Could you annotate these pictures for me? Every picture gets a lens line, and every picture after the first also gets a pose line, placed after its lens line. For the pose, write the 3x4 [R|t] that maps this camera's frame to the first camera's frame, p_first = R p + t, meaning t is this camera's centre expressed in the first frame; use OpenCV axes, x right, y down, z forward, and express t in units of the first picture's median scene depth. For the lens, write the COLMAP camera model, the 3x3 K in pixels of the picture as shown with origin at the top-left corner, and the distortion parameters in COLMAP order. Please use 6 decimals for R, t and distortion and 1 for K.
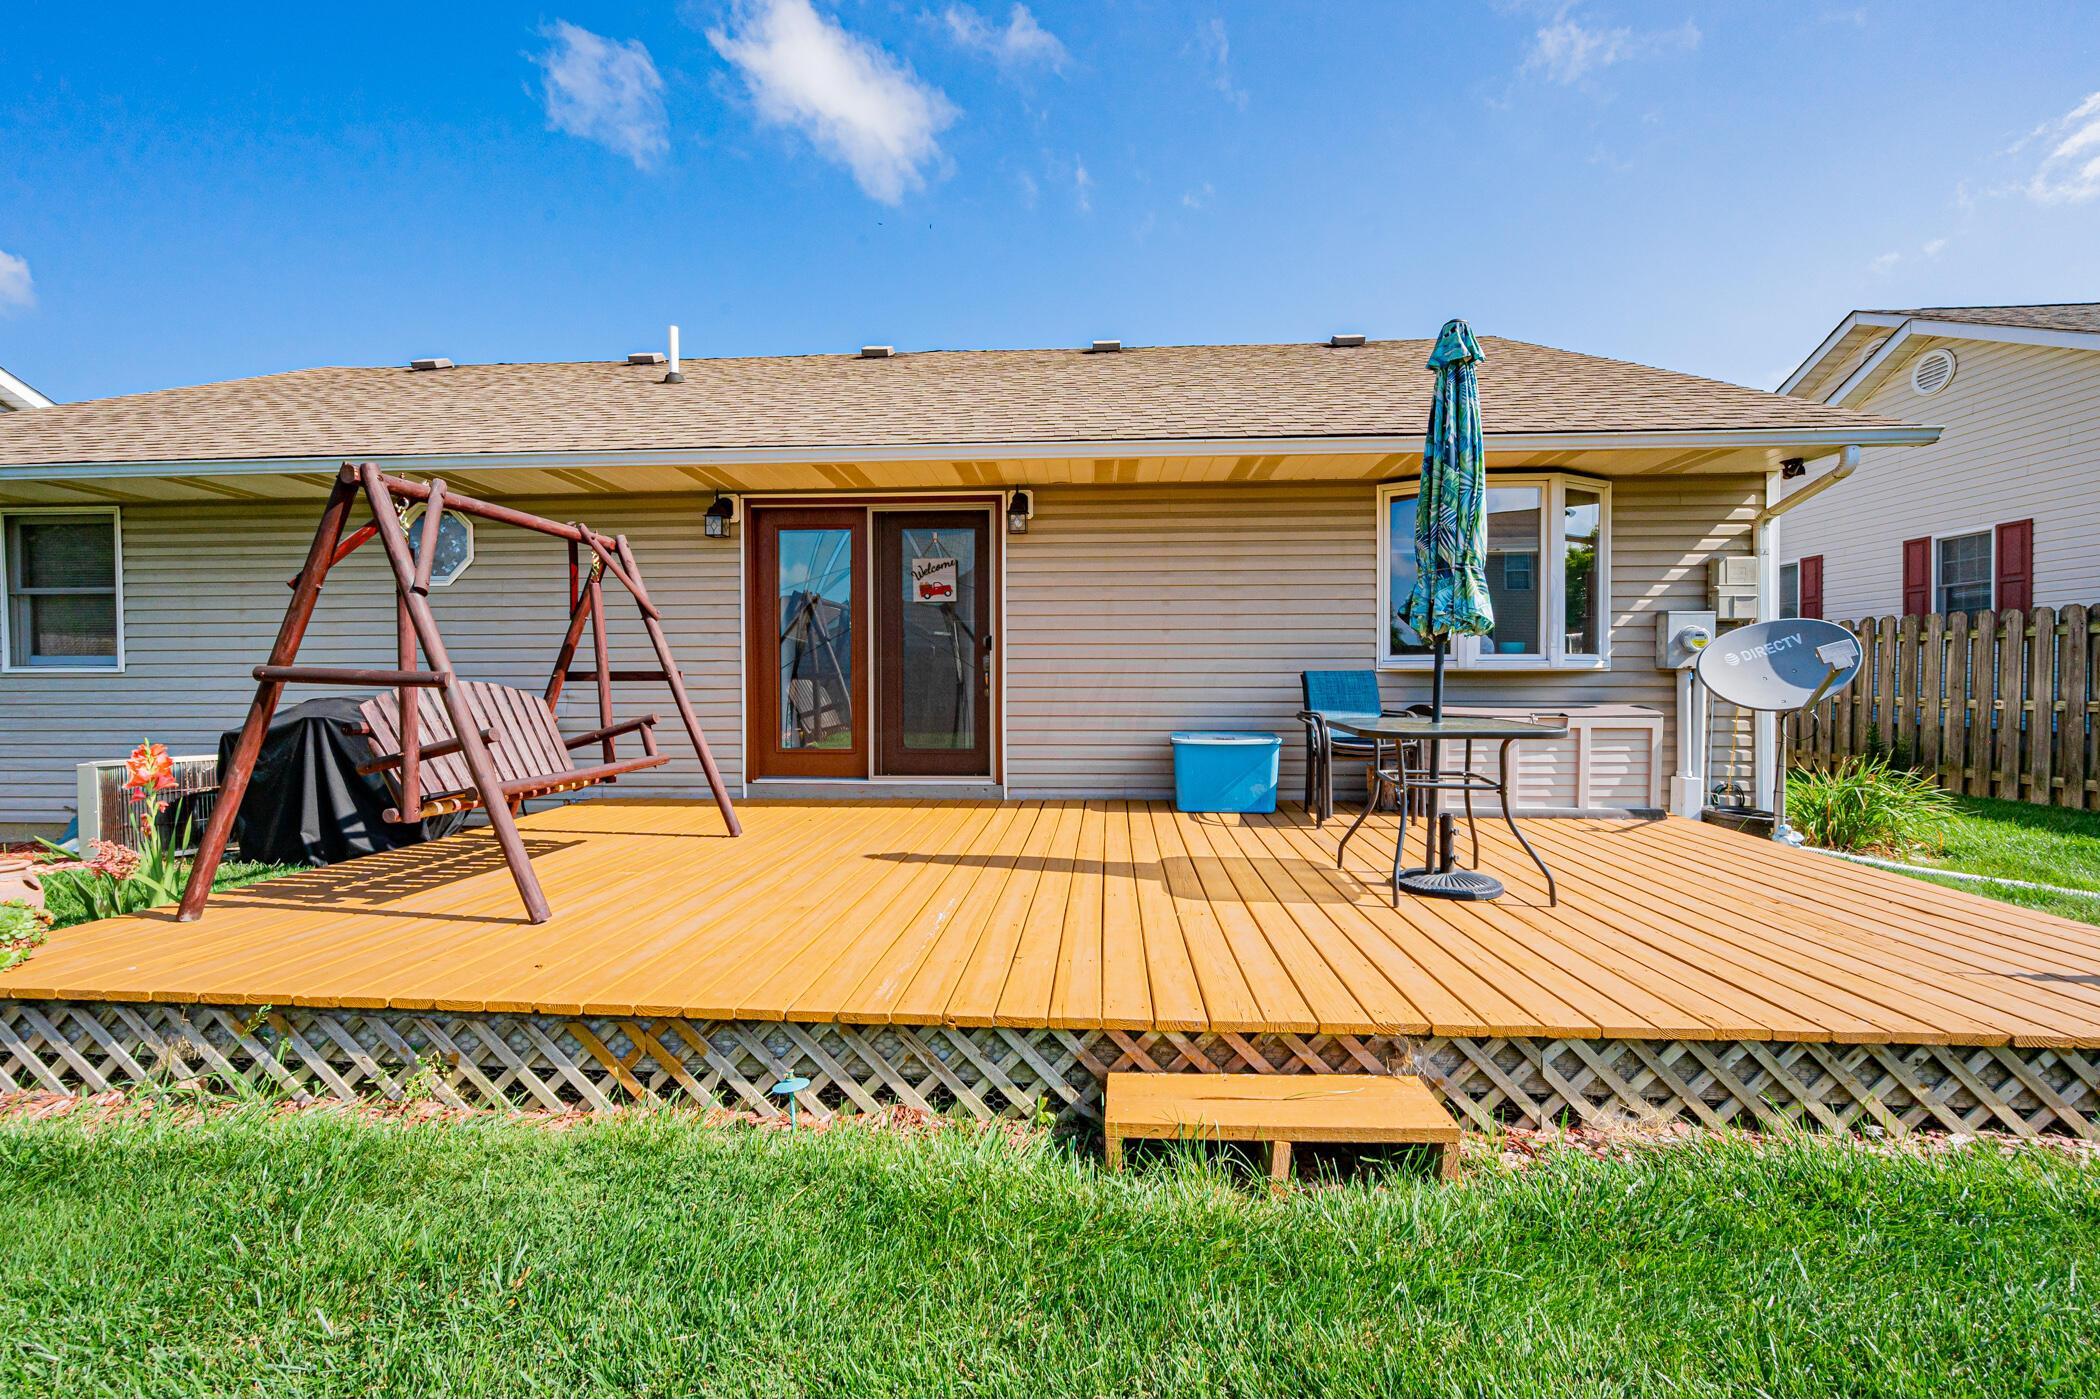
lens RADIAL K [[841.1, 0, 1038.5], [0, 841.1, 690.1], [0, 0, 1]] dist [0.000078, -0.001141]
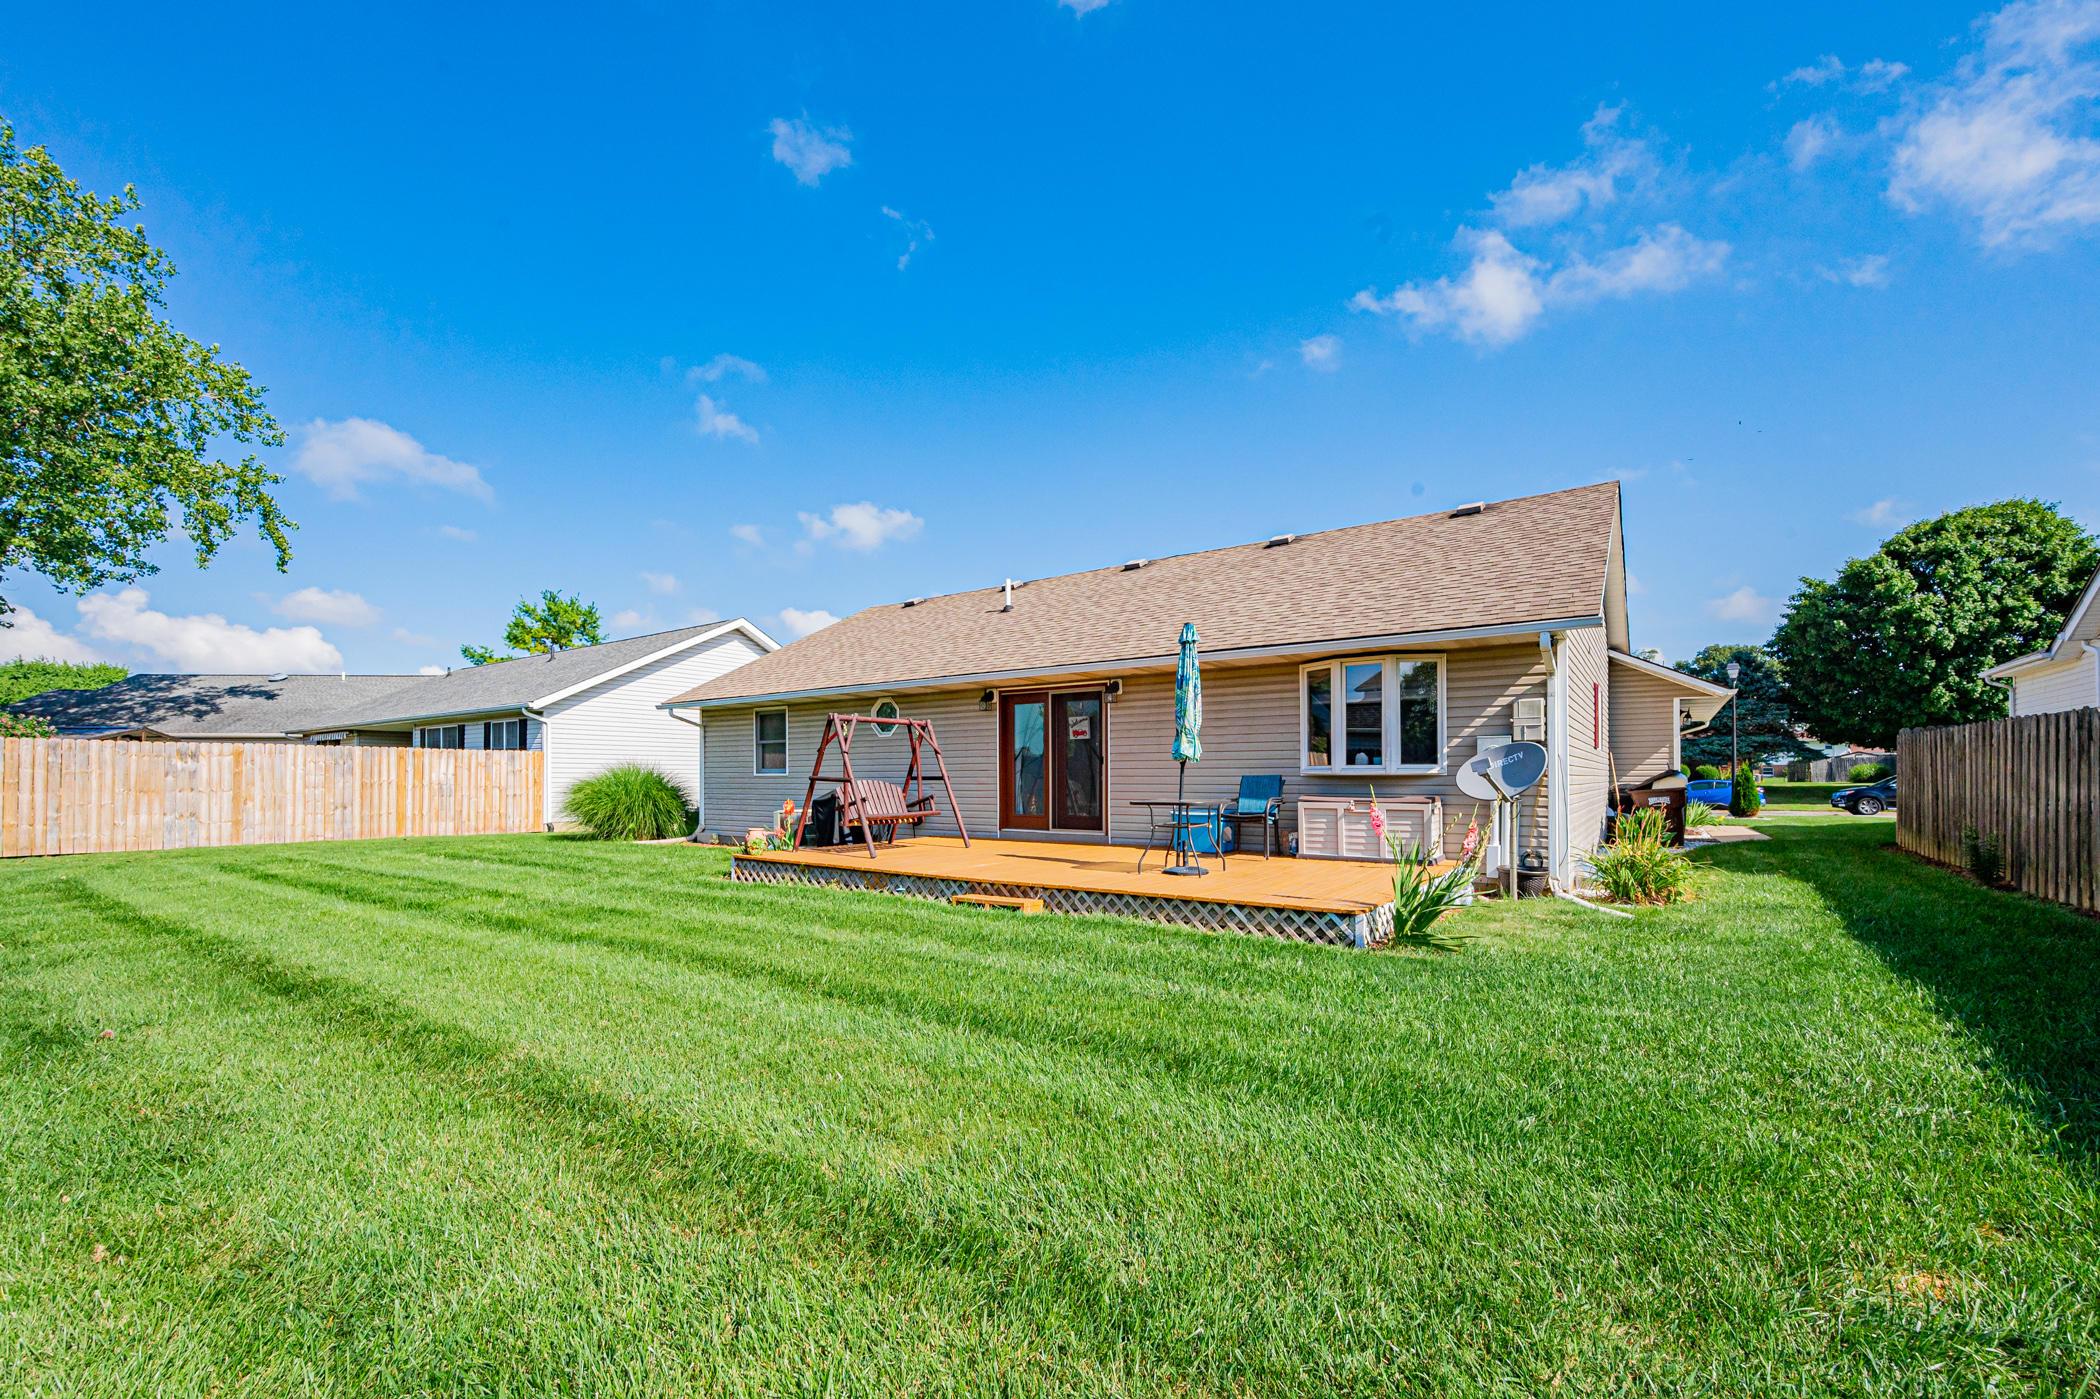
lens RADIAL K [[841.1, 0, 1021.3], [0, 841.1, 781.4], [0, 0, 1]] dist [0.000078, -0.001141]
pose [[0.839318, 0.003682, -0.543628, 0.862854], [-0.006773, 0.999970, -0.003685, -0.000016], [0.543599, 0.006775, 0.839318, -0.729504]]
